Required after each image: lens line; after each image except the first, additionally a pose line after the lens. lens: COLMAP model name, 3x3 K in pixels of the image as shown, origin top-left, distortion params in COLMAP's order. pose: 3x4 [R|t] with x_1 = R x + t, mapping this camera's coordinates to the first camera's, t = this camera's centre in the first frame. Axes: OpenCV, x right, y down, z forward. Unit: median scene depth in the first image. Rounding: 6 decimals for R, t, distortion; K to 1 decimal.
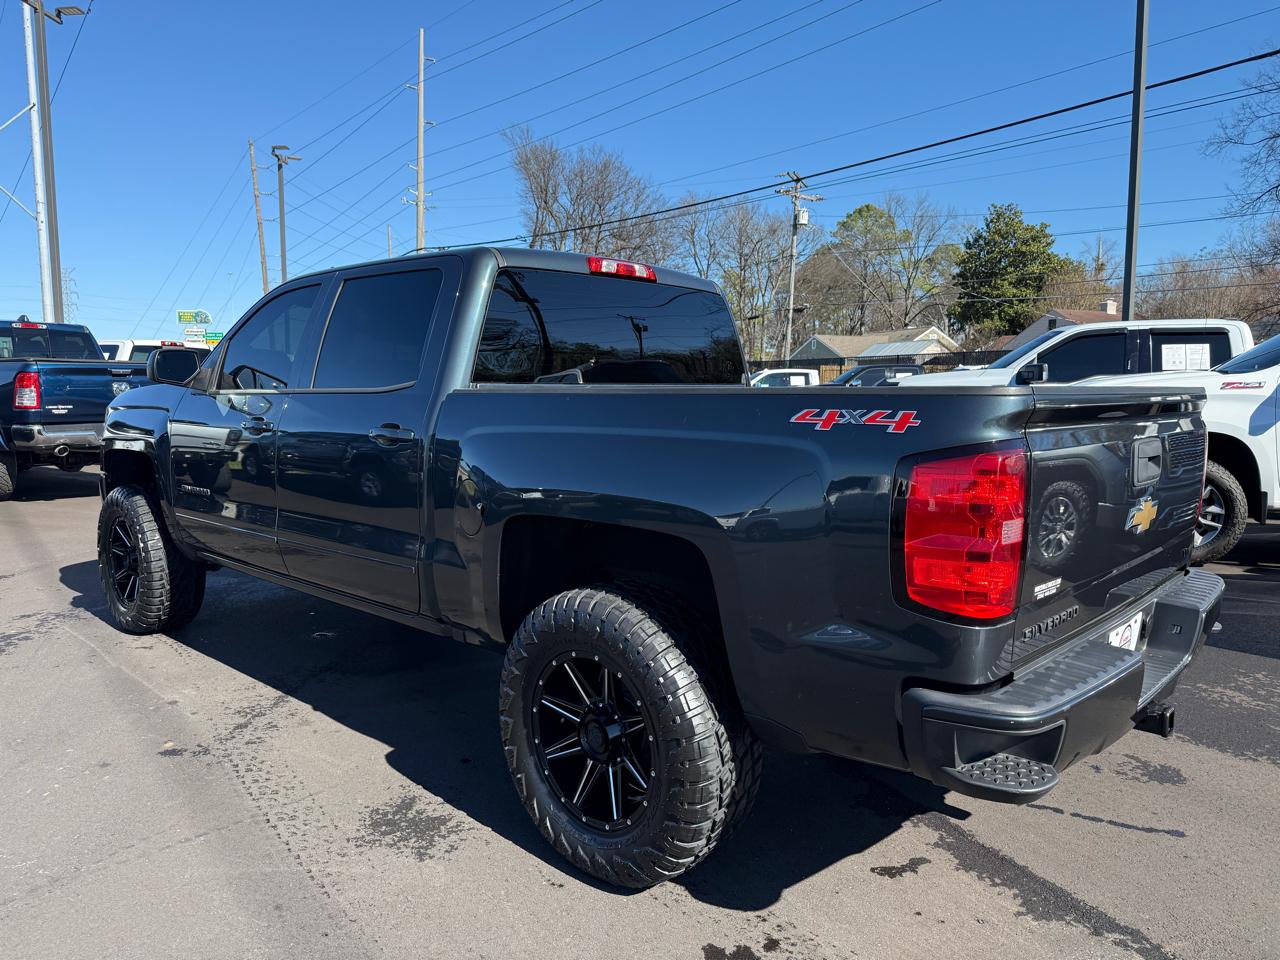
lens RADIAL K [[924.2, 0, 640.2], [0, 924.2, 479.9], [0, 0, 1]] dist [0.030567, -0.038582]
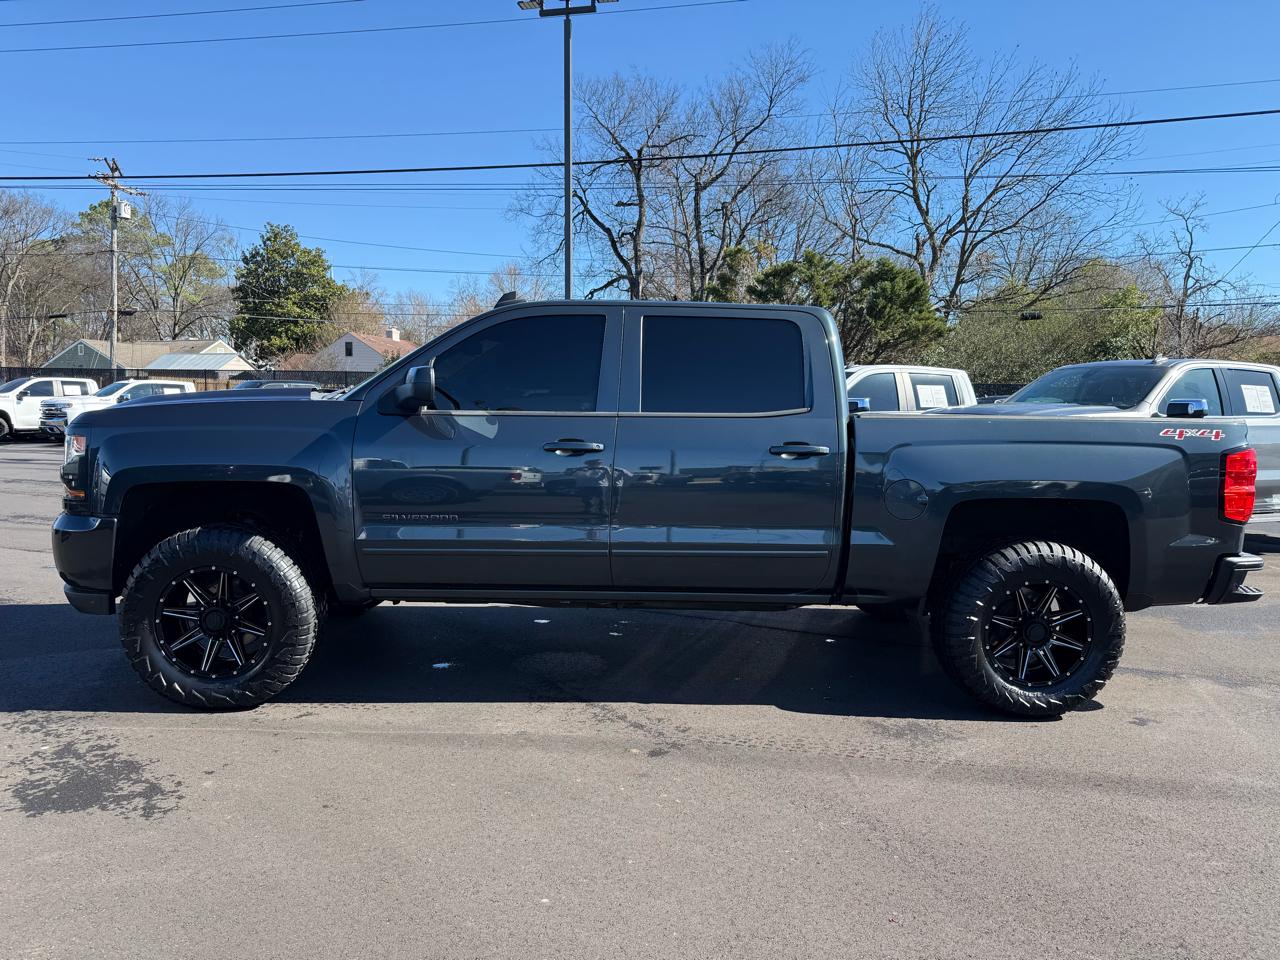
lens RADIAL K [[924.2, 0, 628.2], [0, 924.2, 490.2], [0, 0, 1]] dist [0.030567, -0.038582]
pose [[0.695338, -0.047980, 0.717079, -0.093181], [0.051913, 0.998516, 0.016472, -0.001781], [-0.716805, 0.025772, 0.696797, 0.020726]]
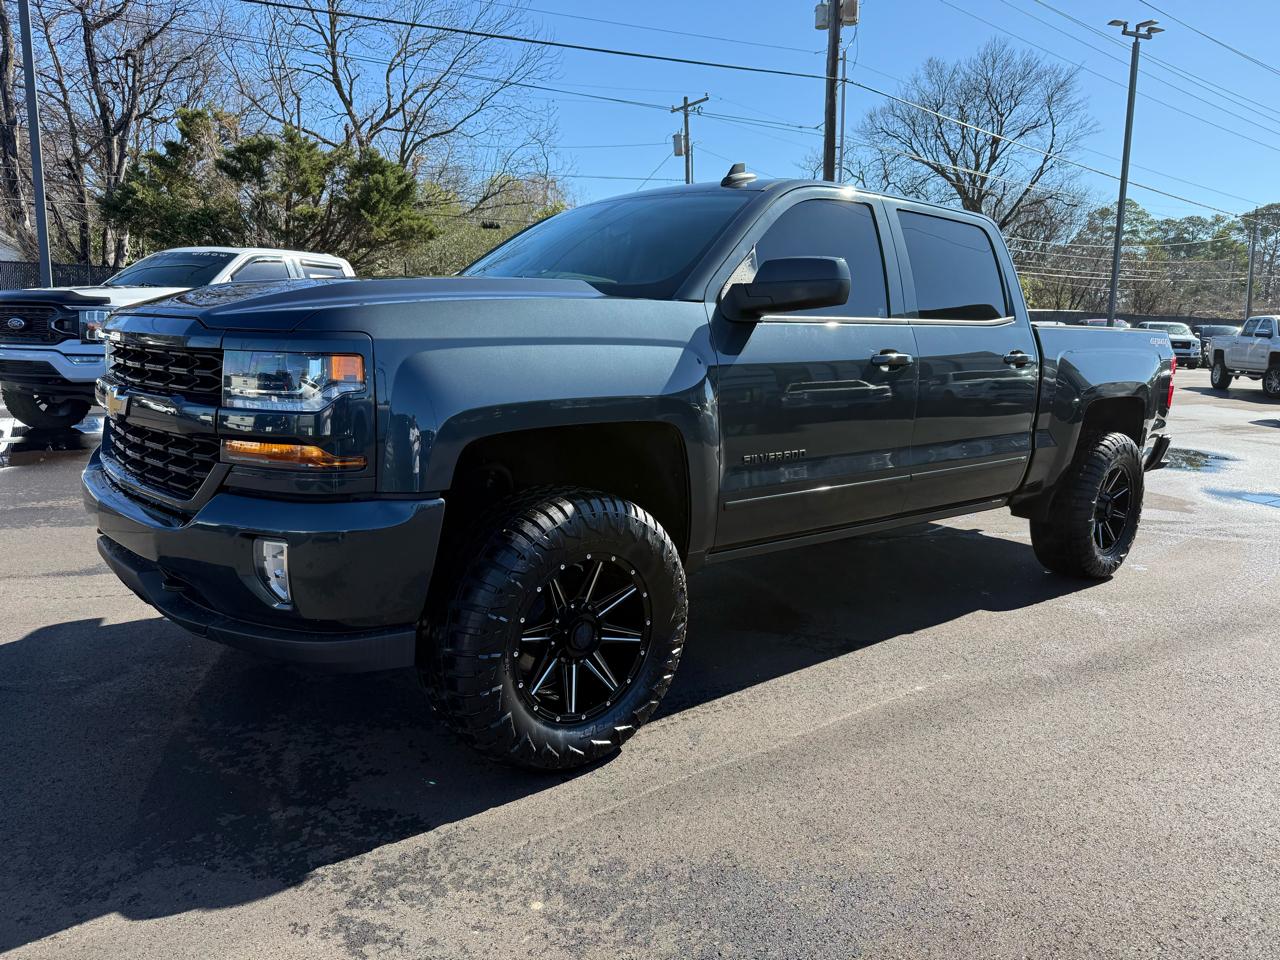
lens RADIAL K [[924.2, 0, 644.7], [0, 924.2, 477.1], [0, 0, 1]] dist [0.030567, -0.038582]
pose [[0.069459, -0.154113, 0.985609, -0.111761], [0.066699, 0.986502, 0.149552, -0.007710], [-0.995353, 0.055351, 0.078801, 0.097459]]
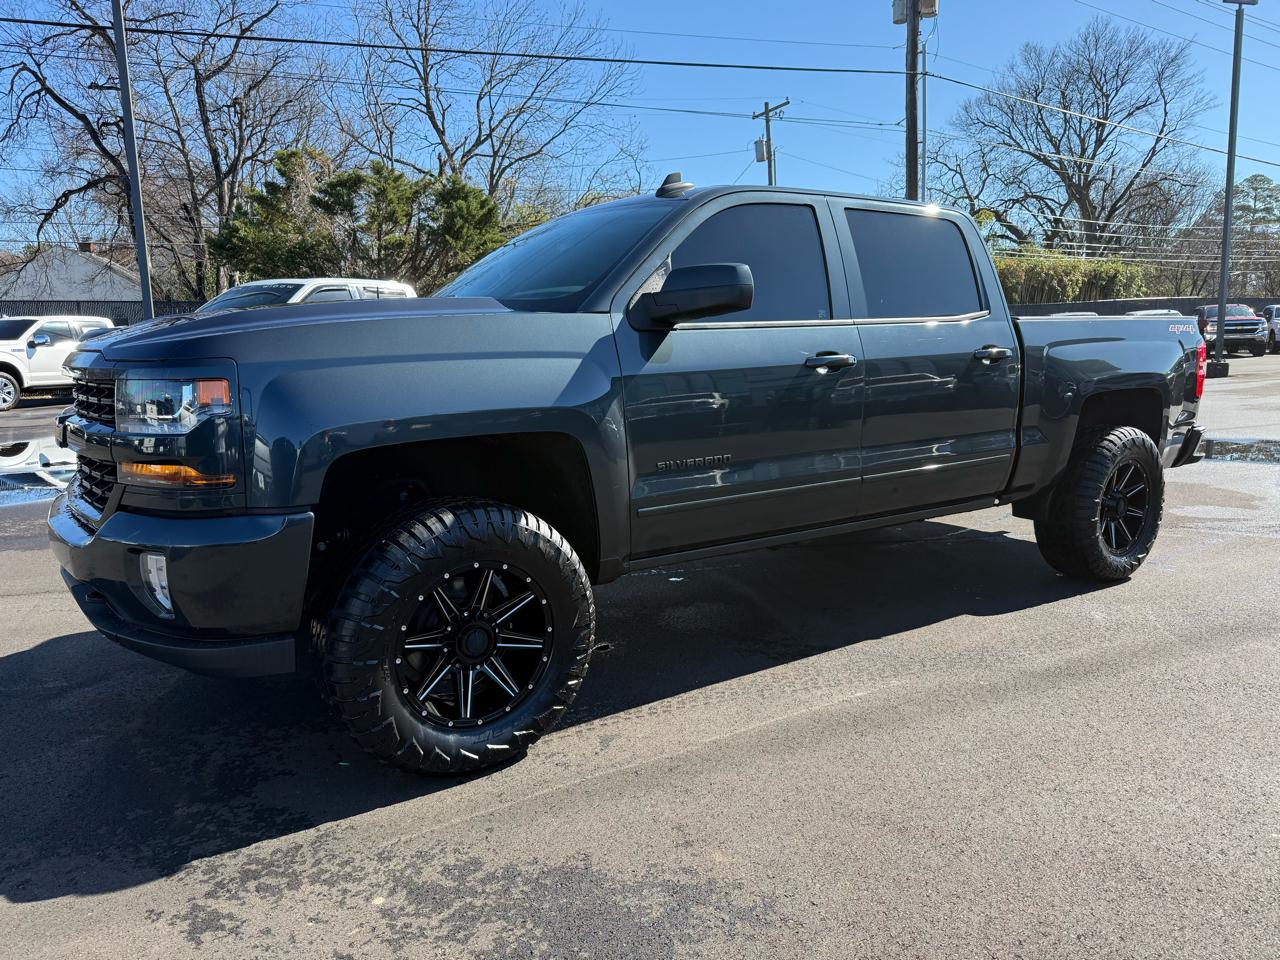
lens RADIAL K [[924.2, 0, 641.9], [0, 924.2, 476.0], [0, 0, 1]] dist [0.030567, -0.038582]
pose [[0.184380, -0.146111, 0.971934, -0.111014], [0.109160, 0.985815, 0.127490, -0.006586], [-0.976774, 0.082589, 0.197714, 0.084100]]
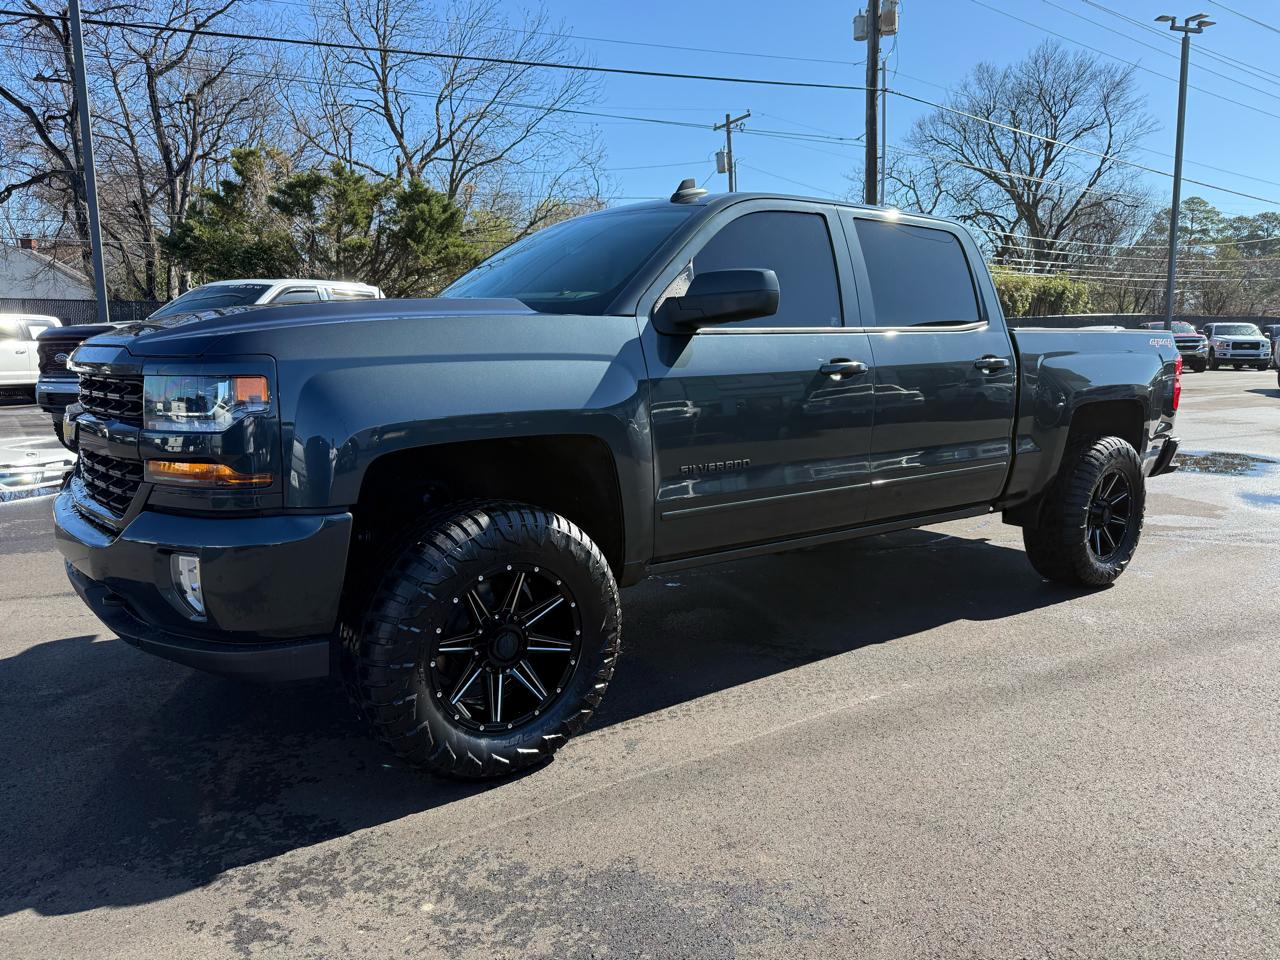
lens RADIAL K [[924.2, 0, 644.1], [0, 924.2, 480.3], [0, 0, 1]] dist [0.030567, -0.038582]
pose [[0.133046, -0.140542, 0.981095, -0.111845], [0.095565, 0.987102, 0.128442, -0.006746], [-0.986492, 0.076670, 0.144761, 0.088928]]
